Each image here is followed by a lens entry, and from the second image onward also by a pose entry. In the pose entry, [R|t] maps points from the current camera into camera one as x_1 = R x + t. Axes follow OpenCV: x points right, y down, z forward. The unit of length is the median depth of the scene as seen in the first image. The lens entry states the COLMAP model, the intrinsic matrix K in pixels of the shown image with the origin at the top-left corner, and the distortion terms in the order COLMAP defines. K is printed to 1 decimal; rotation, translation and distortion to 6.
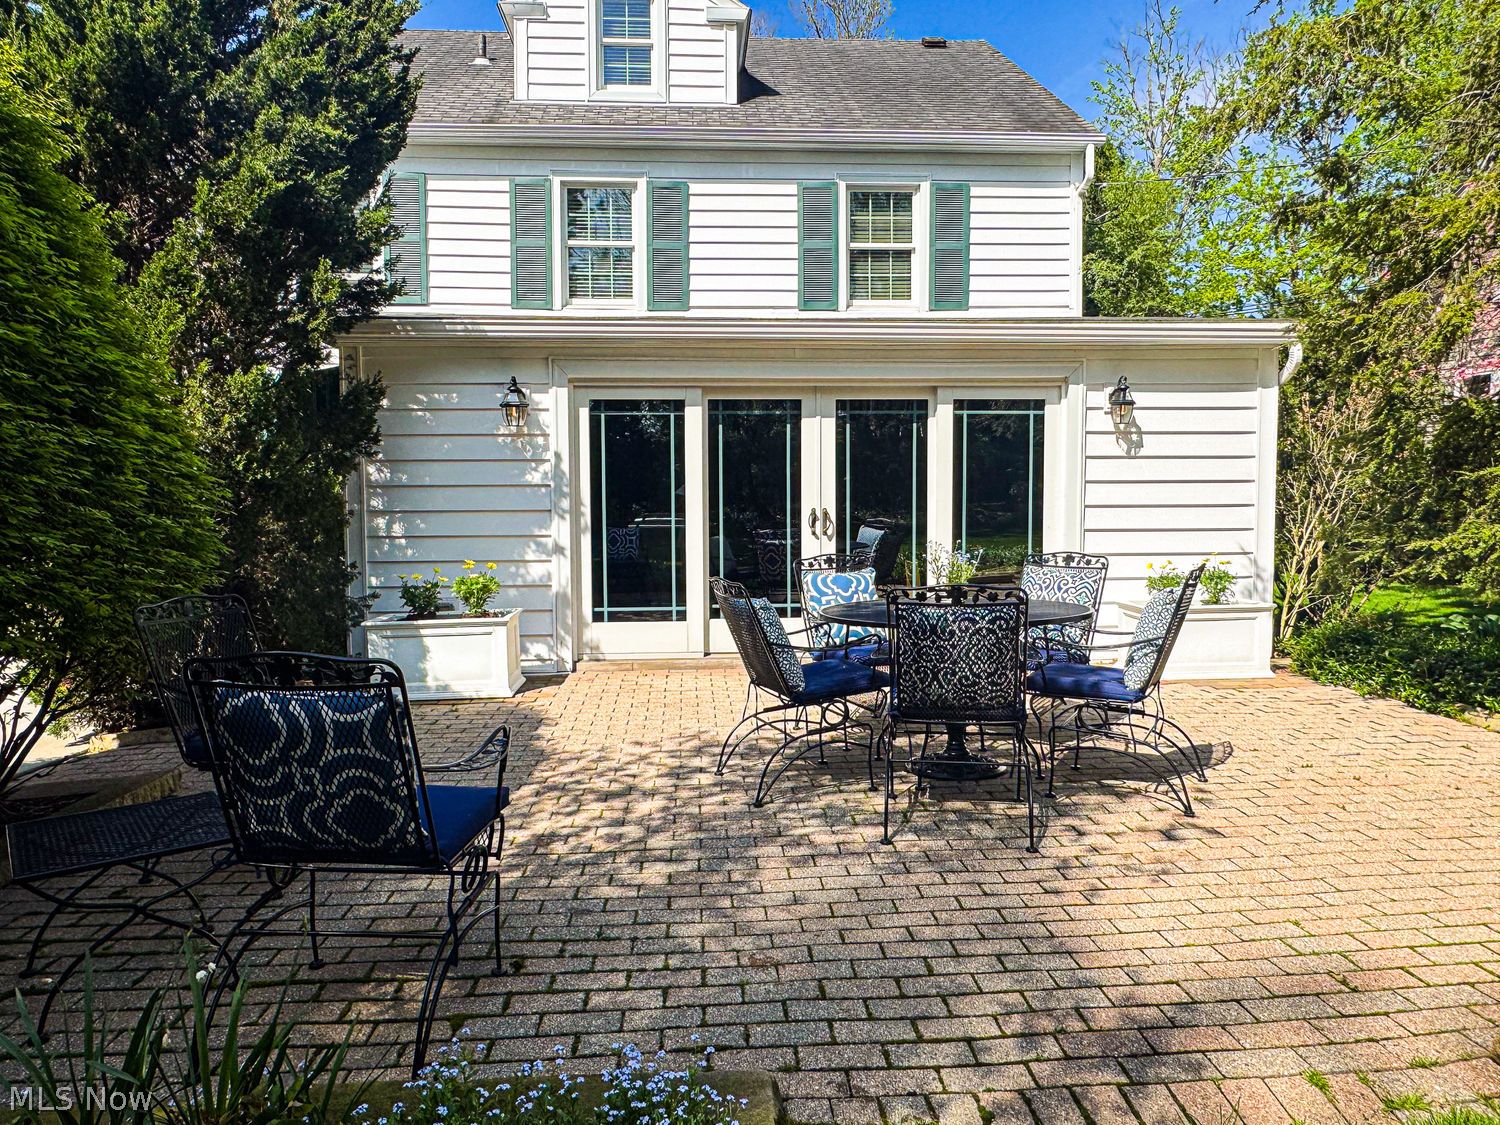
lens RADIAL K [[986.6, 0, 750.0], [0, 986.6, 558.4], [0, 0, 1]] dist [-0.003431, 0.000965]
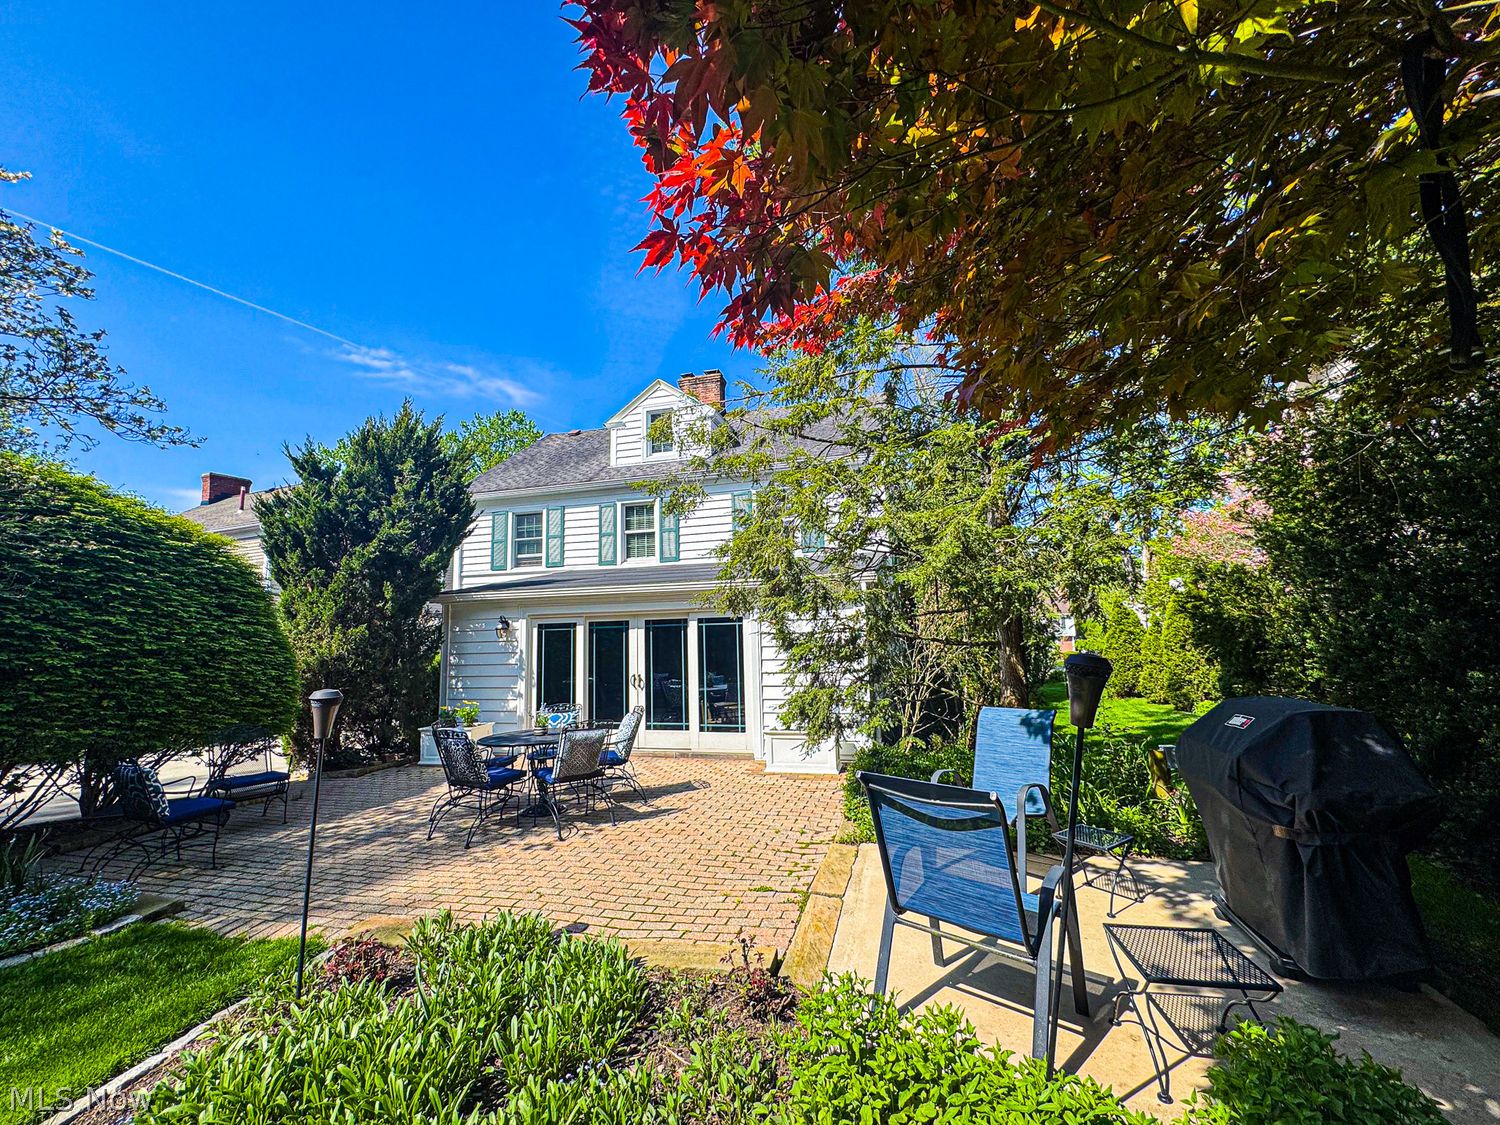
lens RADIAL K [[610.6, 0, 750.9], [0, 610.6, 564.6], [0, 0, 1]] dist [-0.002473, 0.000378]
pose [[0.945479, -0.058929, -0.320308, 0.721876], [0.001708, 0.984378, -0.176060, -0.053538], [0.325679, 0.165914, 0.930809, -0.114130]]
